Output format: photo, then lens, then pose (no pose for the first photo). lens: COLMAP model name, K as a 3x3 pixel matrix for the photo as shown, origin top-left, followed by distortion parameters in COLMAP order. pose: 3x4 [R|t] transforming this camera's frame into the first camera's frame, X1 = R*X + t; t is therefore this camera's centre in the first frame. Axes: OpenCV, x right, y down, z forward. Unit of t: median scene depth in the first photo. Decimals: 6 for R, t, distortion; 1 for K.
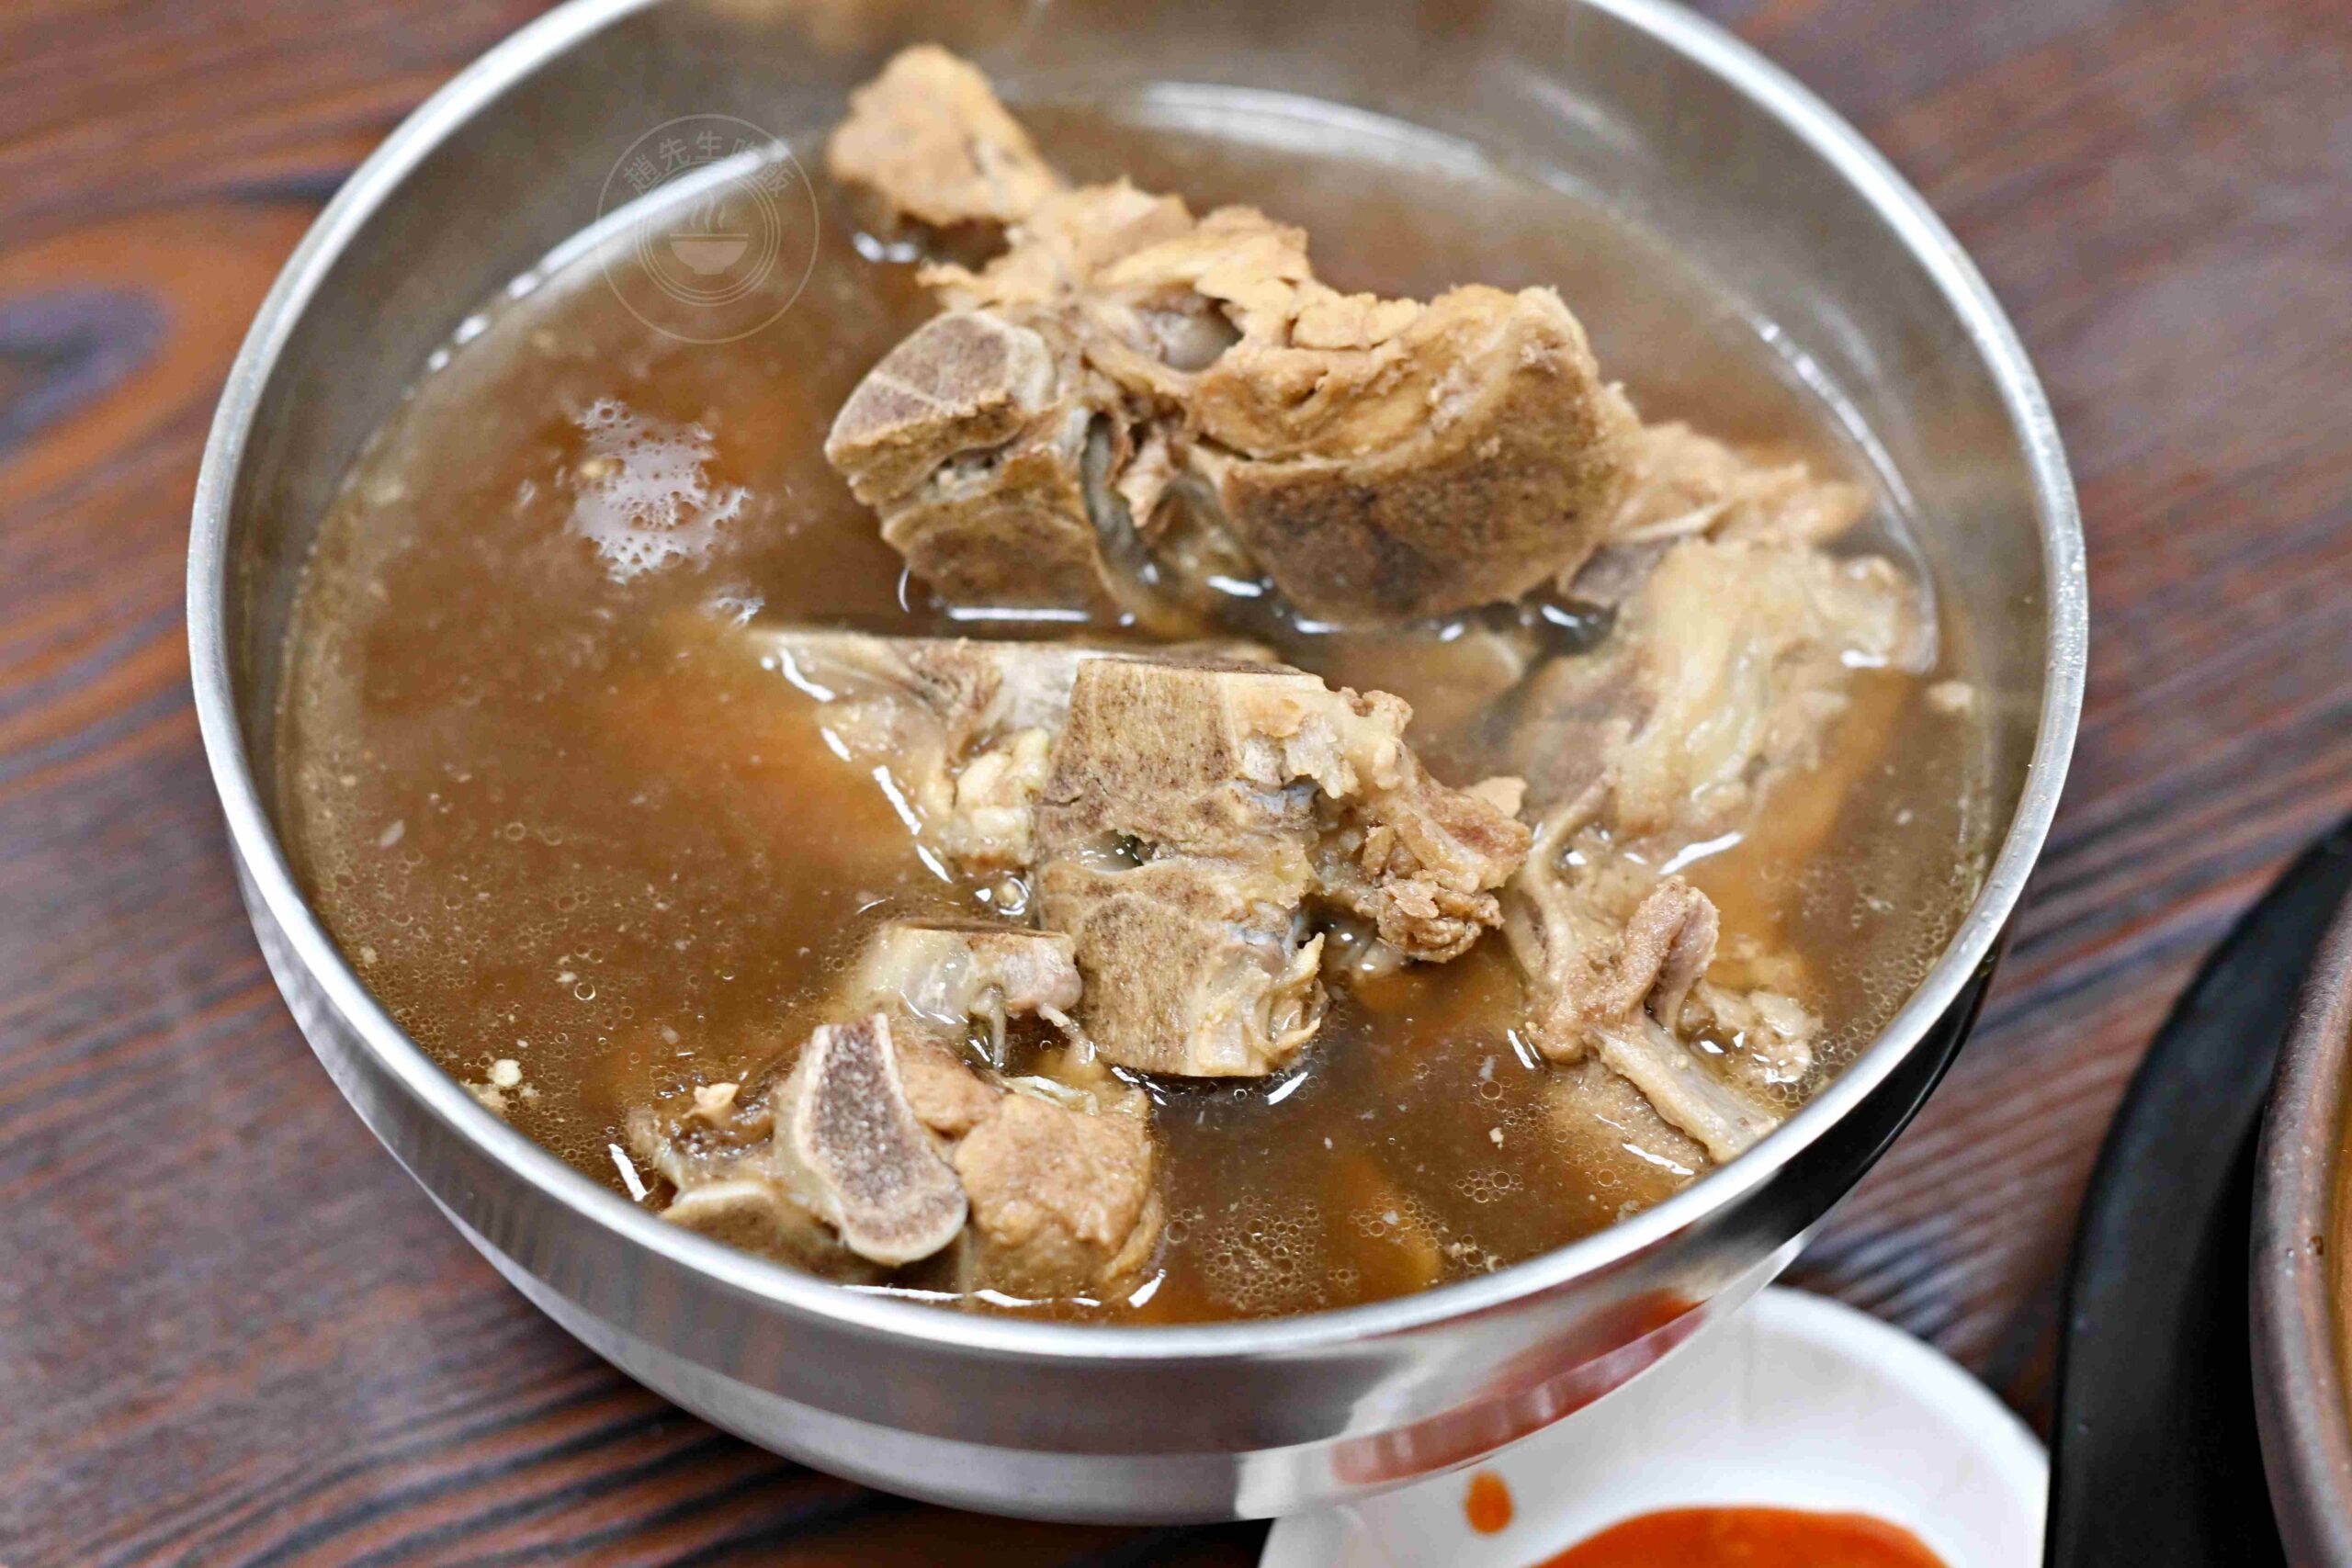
lens RADIAL K [[5135.5, 0, 1176.0], [0, 5135.5, 784.0], [0, 0, 1]] dist [-0.014655, 0.214766]
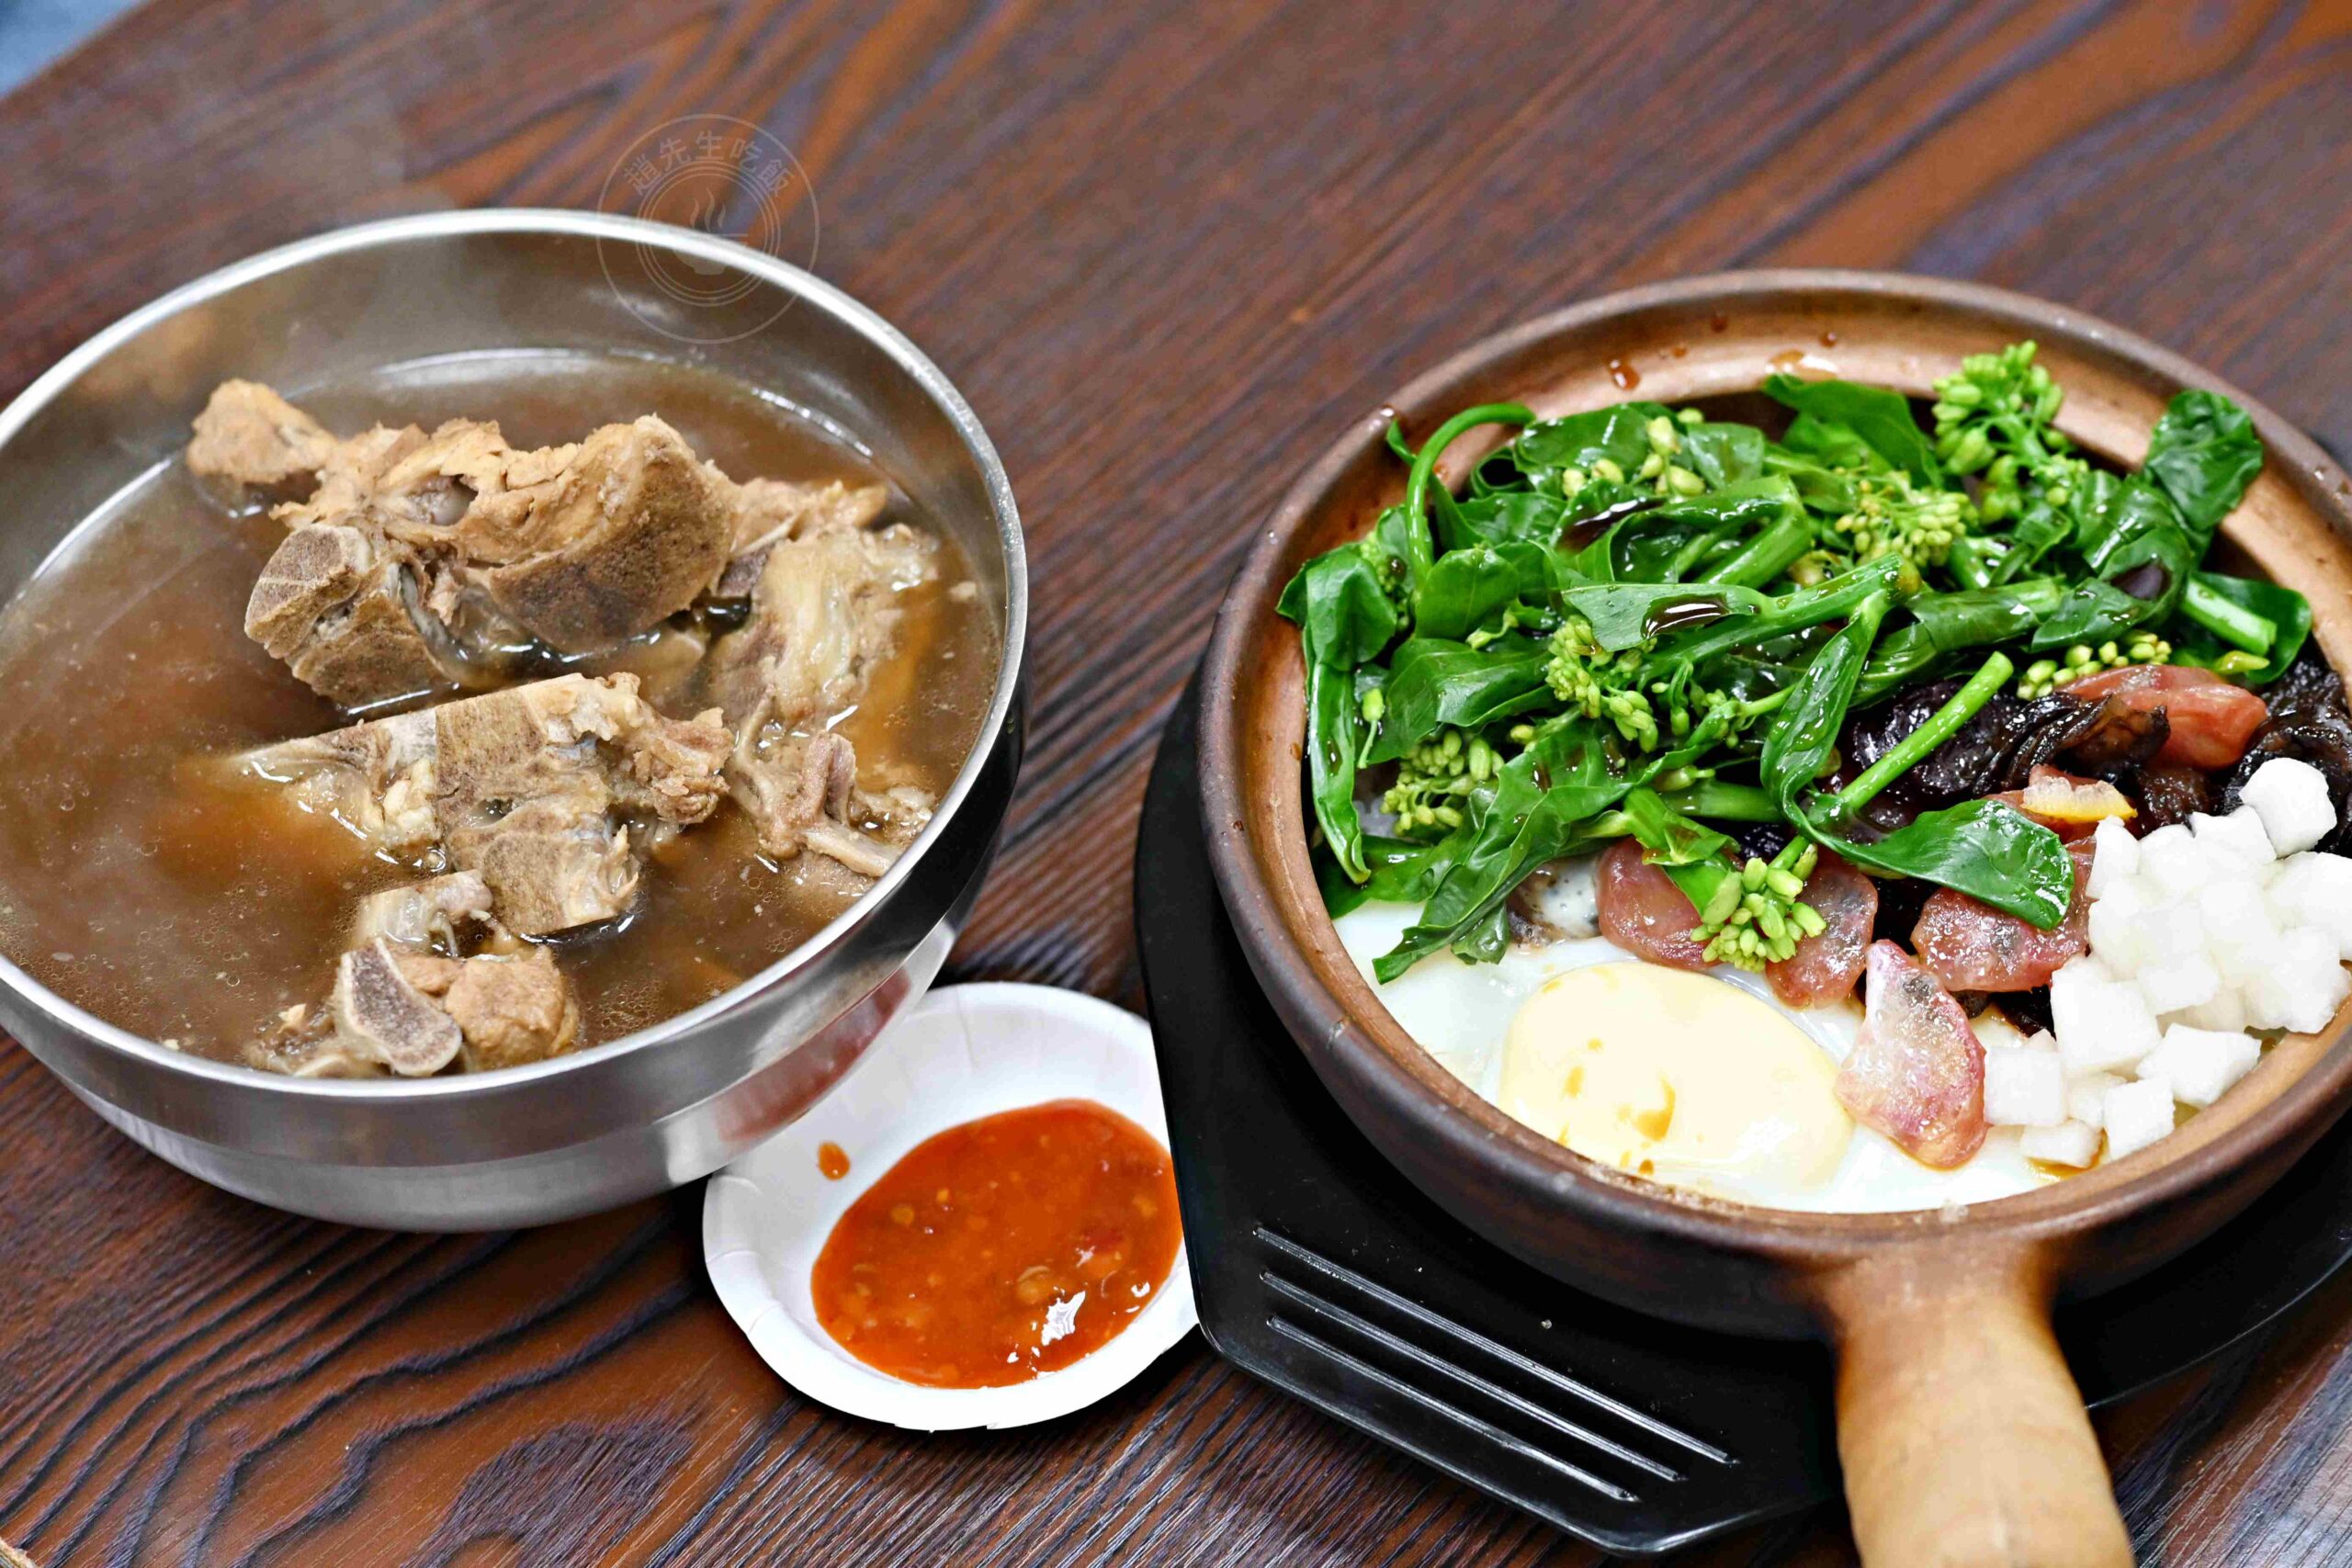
lens RADIAL K [[5135.5, 0, 1176.0], [0, 5135.5, 784.0], [0, 0, 1]] dist [-0.014655, 0.214766]
pose [[0.952034, -0.275527, 0.133103, -0.018147], [0.281944, 0.958908, -0.031663, 0.114726], [-0.118909, 0.067672, 0.990596, -0.627366]]
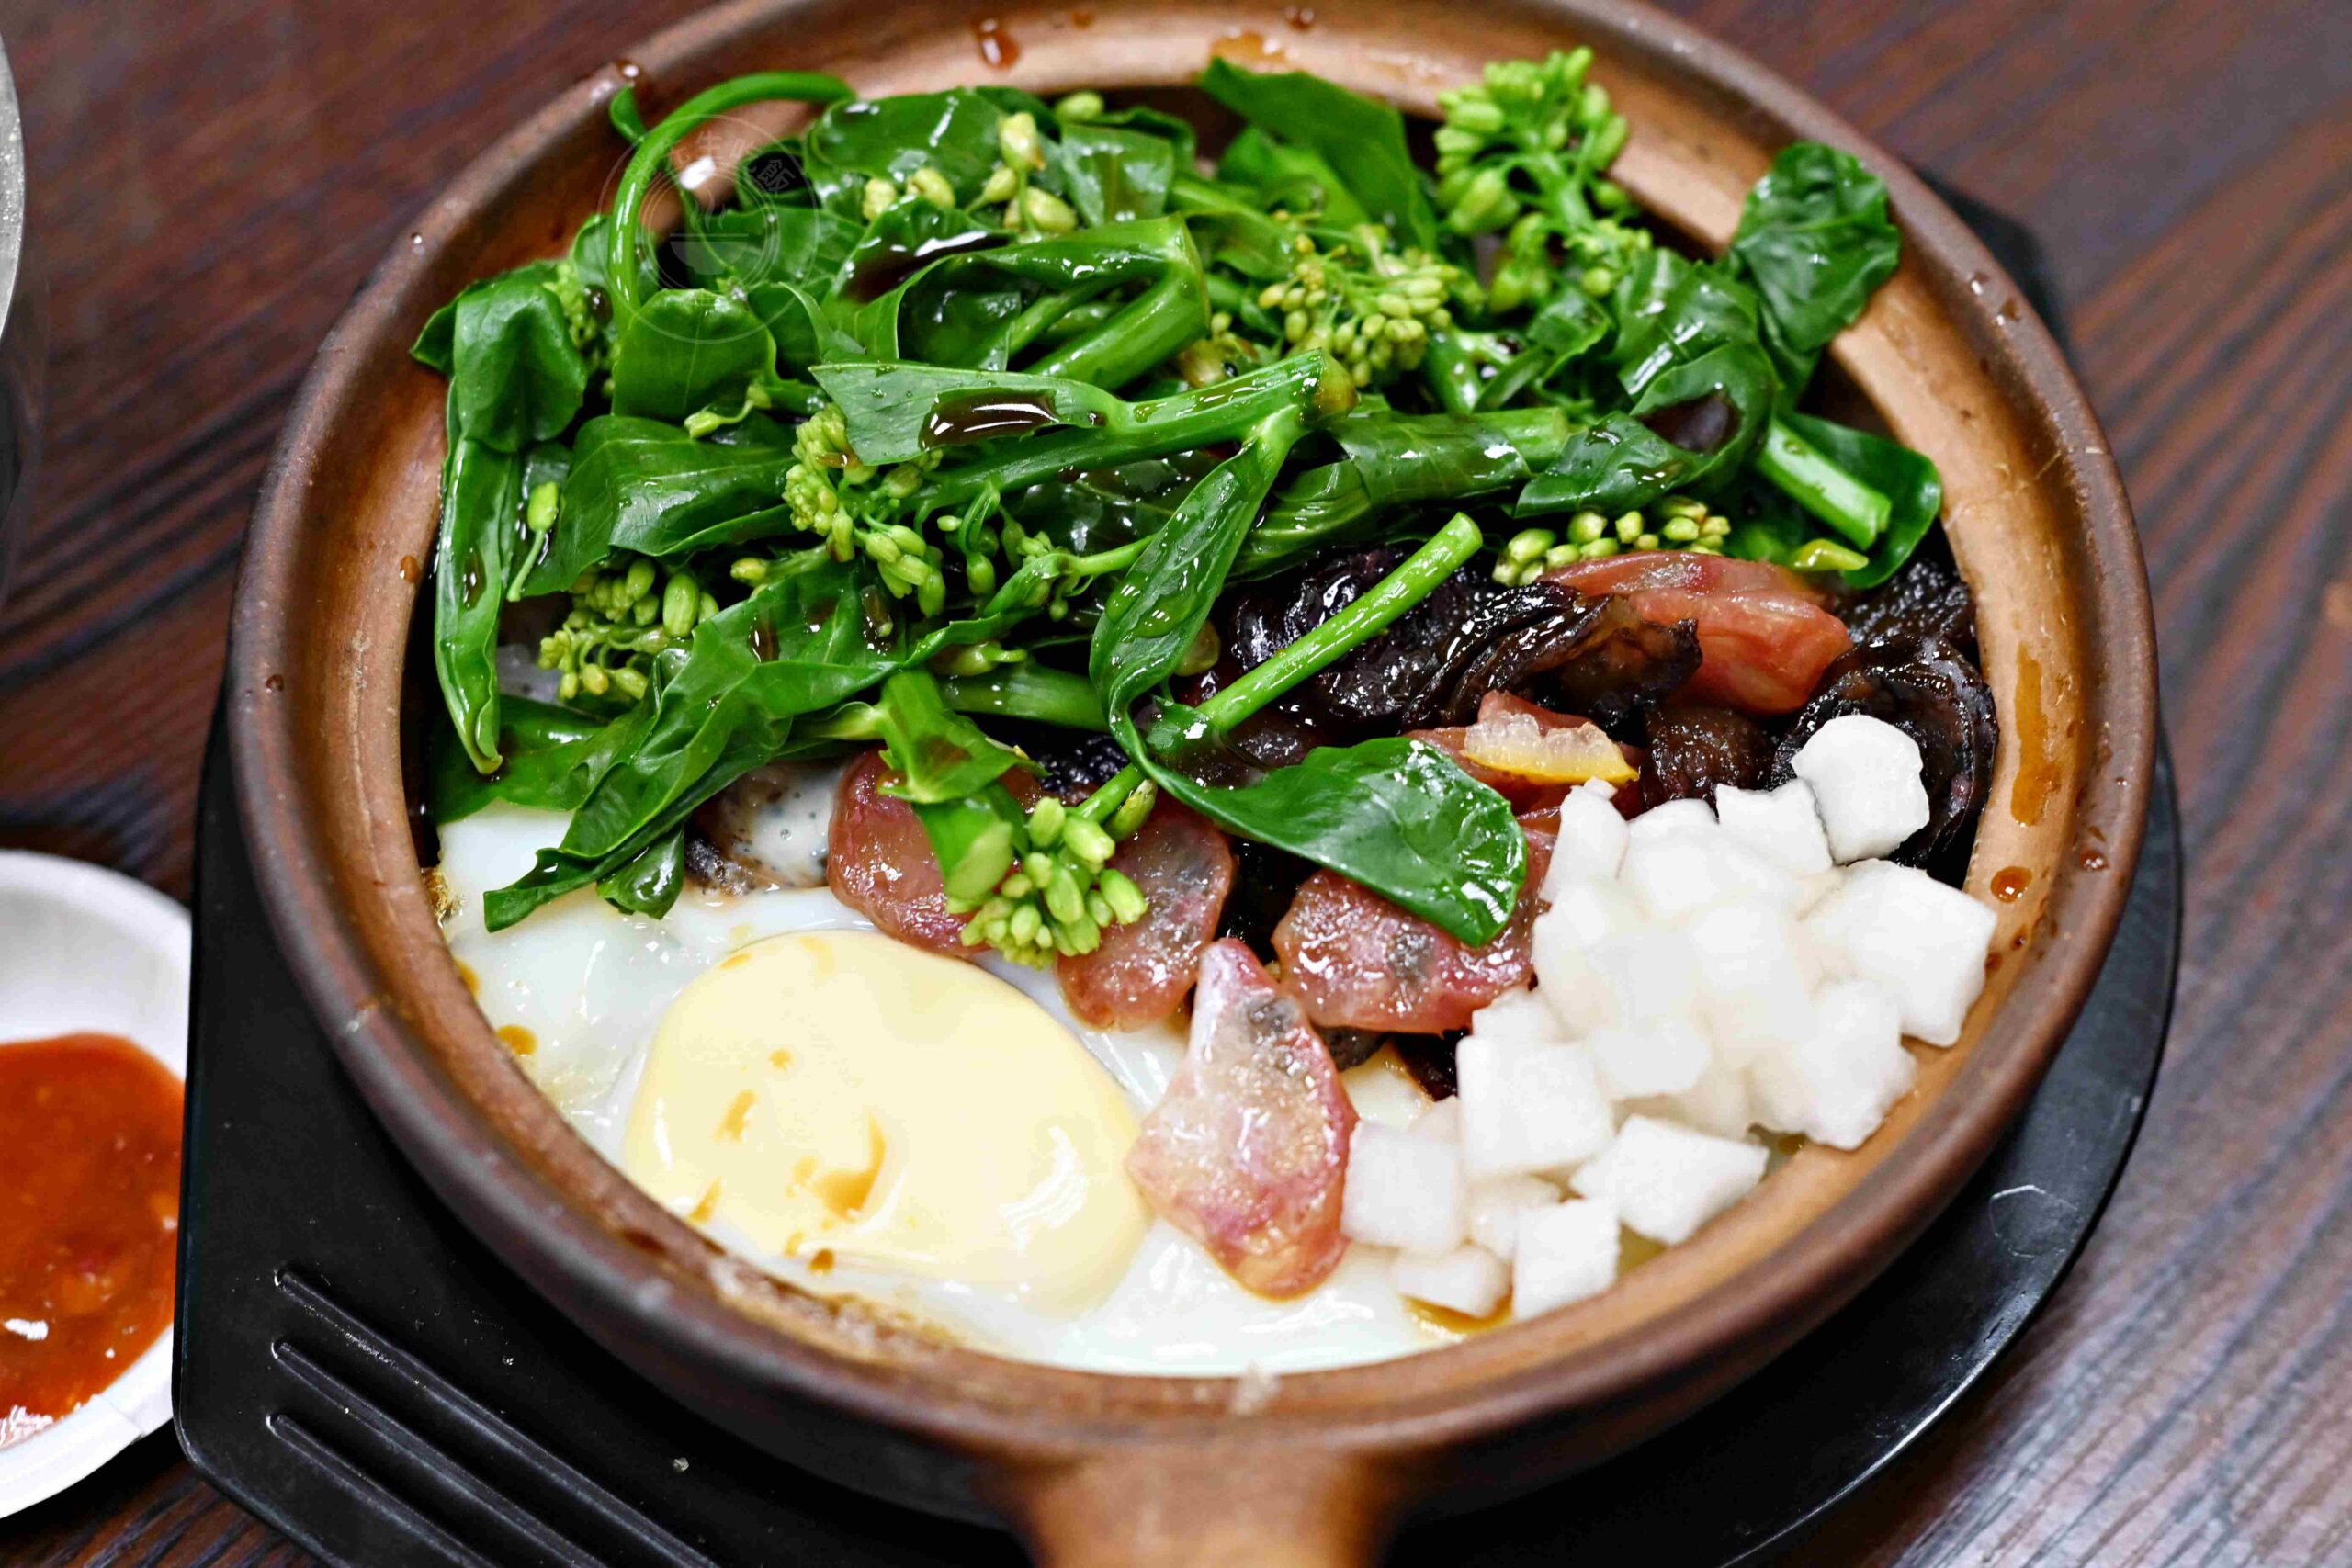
lens RADIAL K [[5135.5, 0, 1176.0], [0, 5135.5, 784.0], [0, 0, 1]] dist [-0.014655, 0.214766]
pose [[0.971389, -0.202210, 0.124558, 0.248274], [0.198324, 0.979194, 0.042974, 0.094335], [-0.130657, -0.017042, 0.991281, -0.126626]]
